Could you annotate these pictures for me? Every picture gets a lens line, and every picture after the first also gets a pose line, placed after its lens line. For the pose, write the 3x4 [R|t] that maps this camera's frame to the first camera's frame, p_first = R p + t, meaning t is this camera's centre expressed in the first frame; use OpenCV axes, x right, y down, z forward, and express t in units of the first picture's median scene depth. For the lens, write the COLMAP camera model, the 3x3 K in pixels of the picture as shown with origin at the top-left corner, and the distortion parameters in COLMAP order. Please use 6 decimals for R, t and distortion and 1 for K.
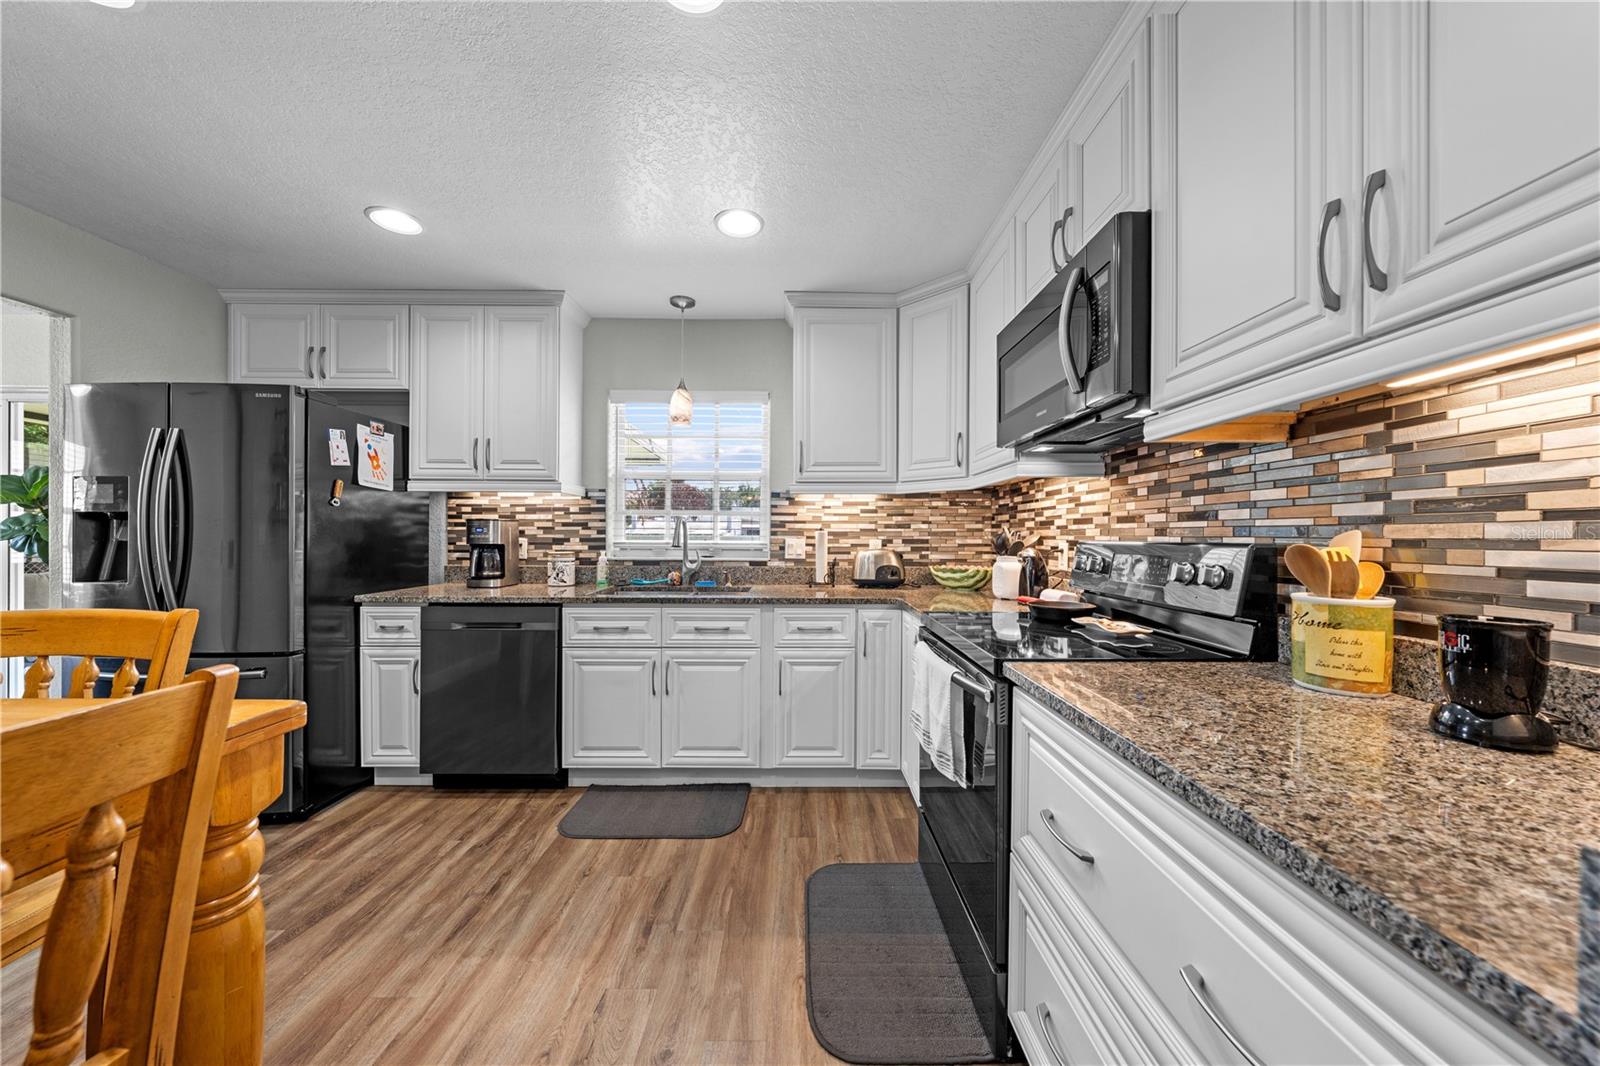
lens RADIAL K [[543.7, 0, 801.8], [0, 543.7, 539.2], [0, 0, 1]] dist [-0.001003, -0.000343]
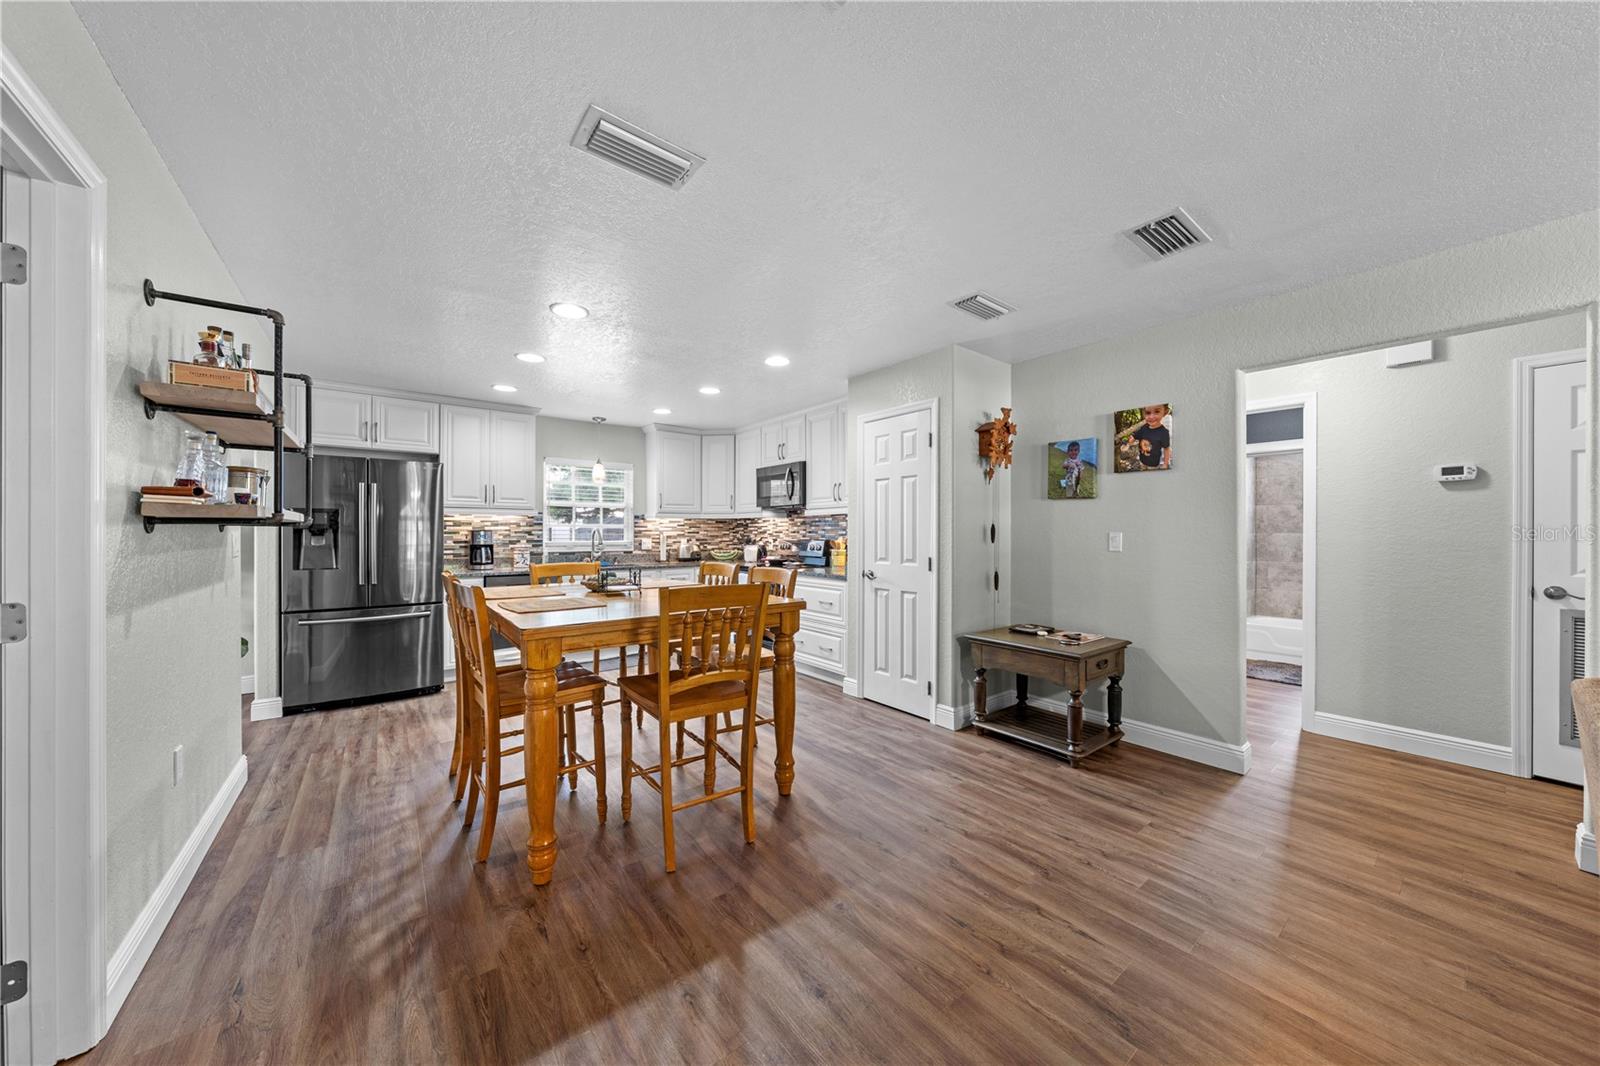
lens RADIAL K [[539.7, 0, 801.3], [0, 539.7, 535.4], [0, 0, 1]] dist [-0.003065, -0.000130]
pose [[0.792784, -0.007627, 0.609455, -0.927364], [0.008725, 0.999961, 0.001165, -0.015285], [-0.609441, 0.004393, 0.792819, -1.095926]]
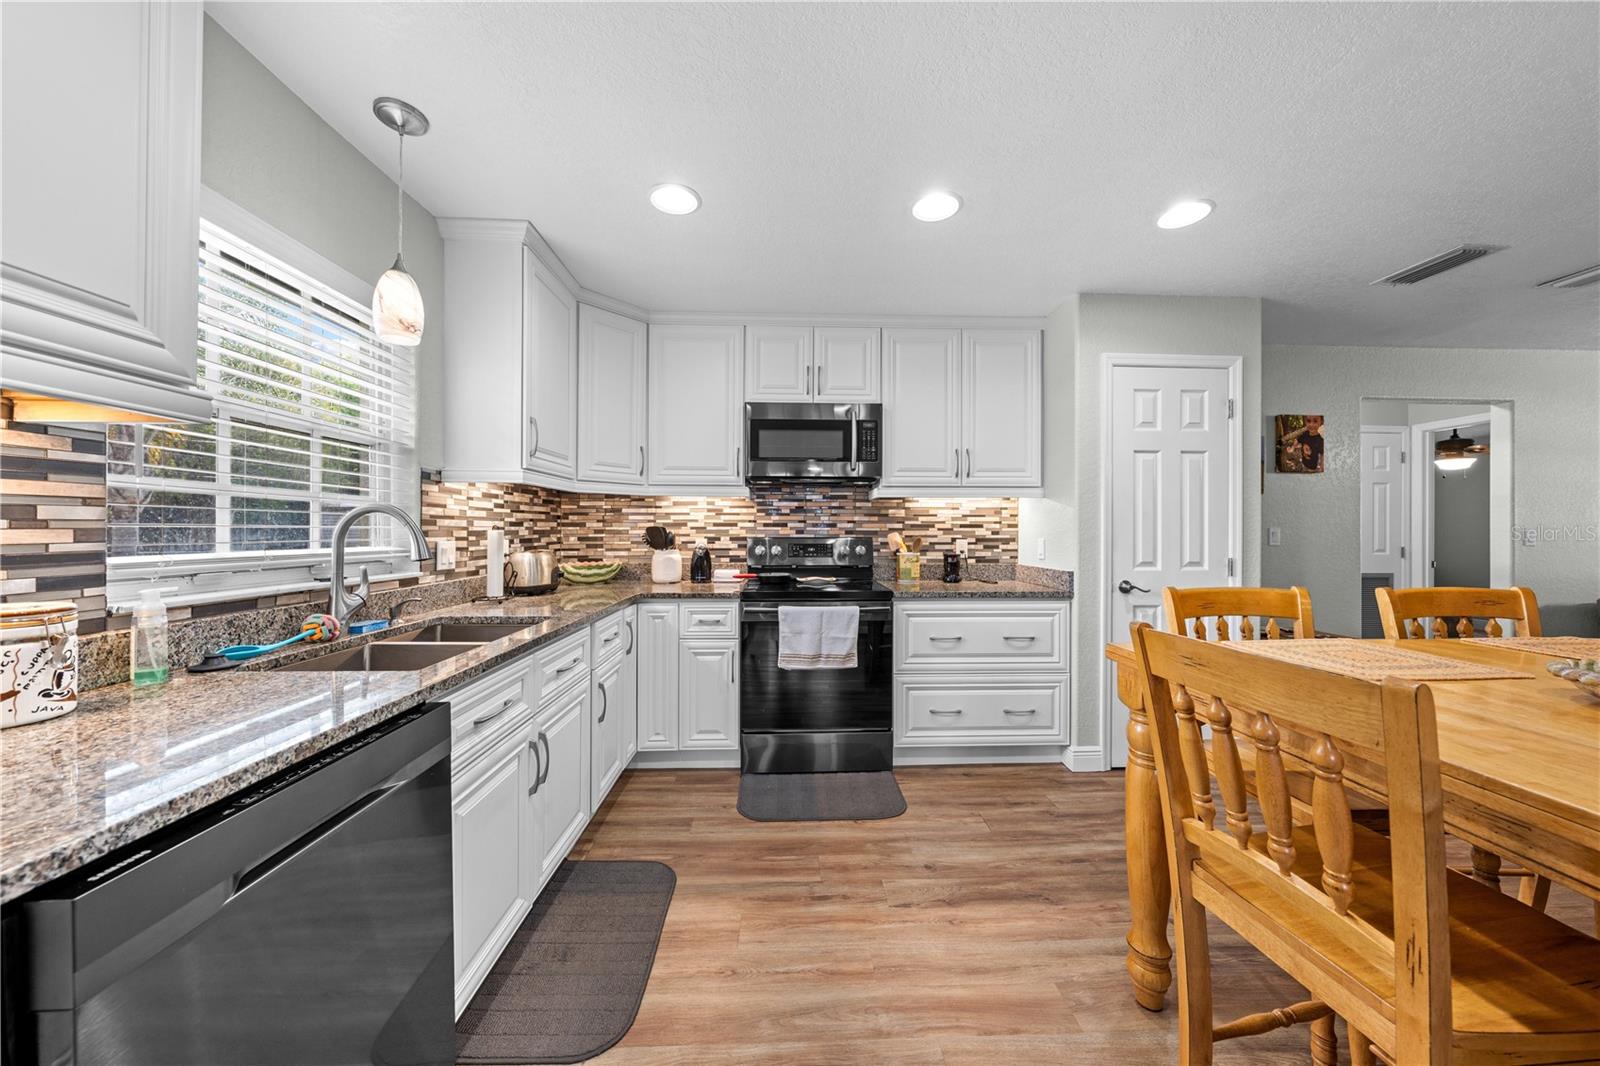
lens RADIAL K [[539.5, 0, 803.1], [0, 539.5, 530.6], [0, 0, 1]] dist [-0.002874, -0.000217]
pose [[-0.033971, -0.005489, 0.999408, -0.875663], [0.004119, 0.999976, 0.005632, -0.019788], [-0.999414, 0.004308, -0.033947, 0.686051]]
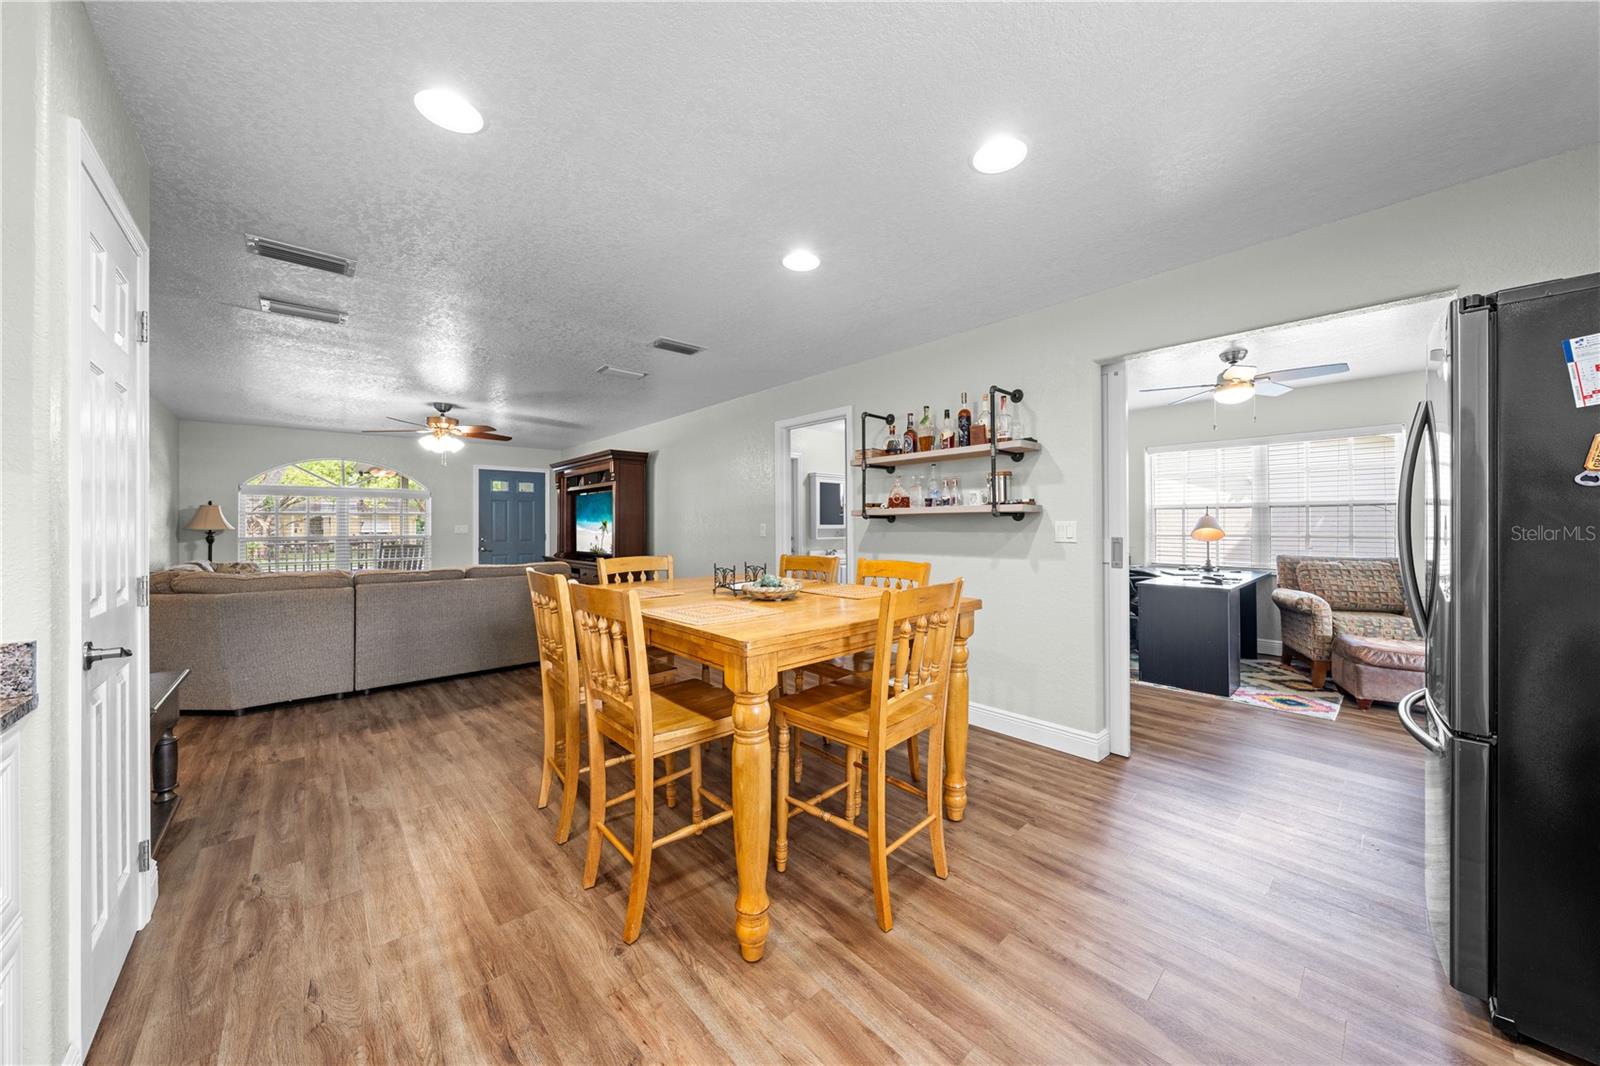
lens RADIAL K [[545.1, 0, 803.0], [0, 545.1, 525.3], [0, 0, 1]] dist [-0.001316, 0.000229]
pose [[-0.741429, -0.000340, -0.671031, 0.020829], [-0.004168, 0.999983, 0.004098, -0.022318], [0.671018, 0.005836, -0.741418, 0.807639]]
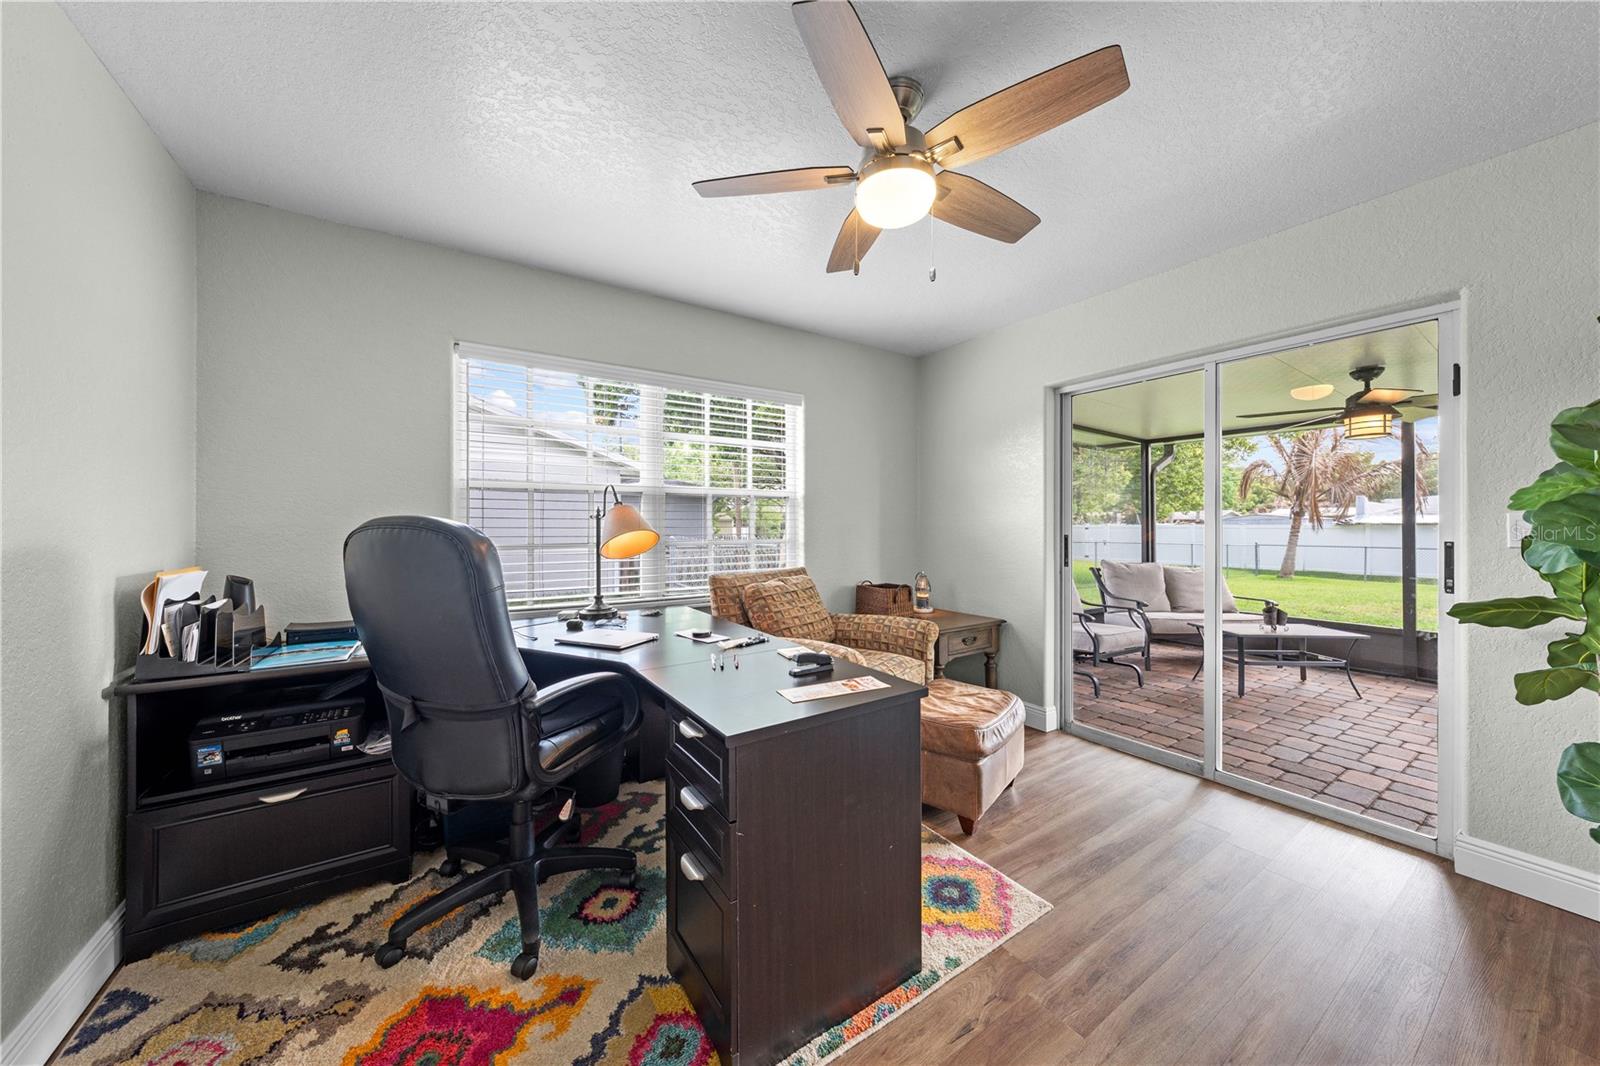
lens RADIAL K [[545.1, 0, 803.0], [0, 545.1, 525.3], [0, 0, 1]] dist [-0.001316, 0.000229]
pose [[0.552620, -0.004395, -0.833422, -1.415721], [-0.001891, 0.999977, -0.006527, -0.013857], [0.833431, 0.005183, 0.552598, 0.070825]]
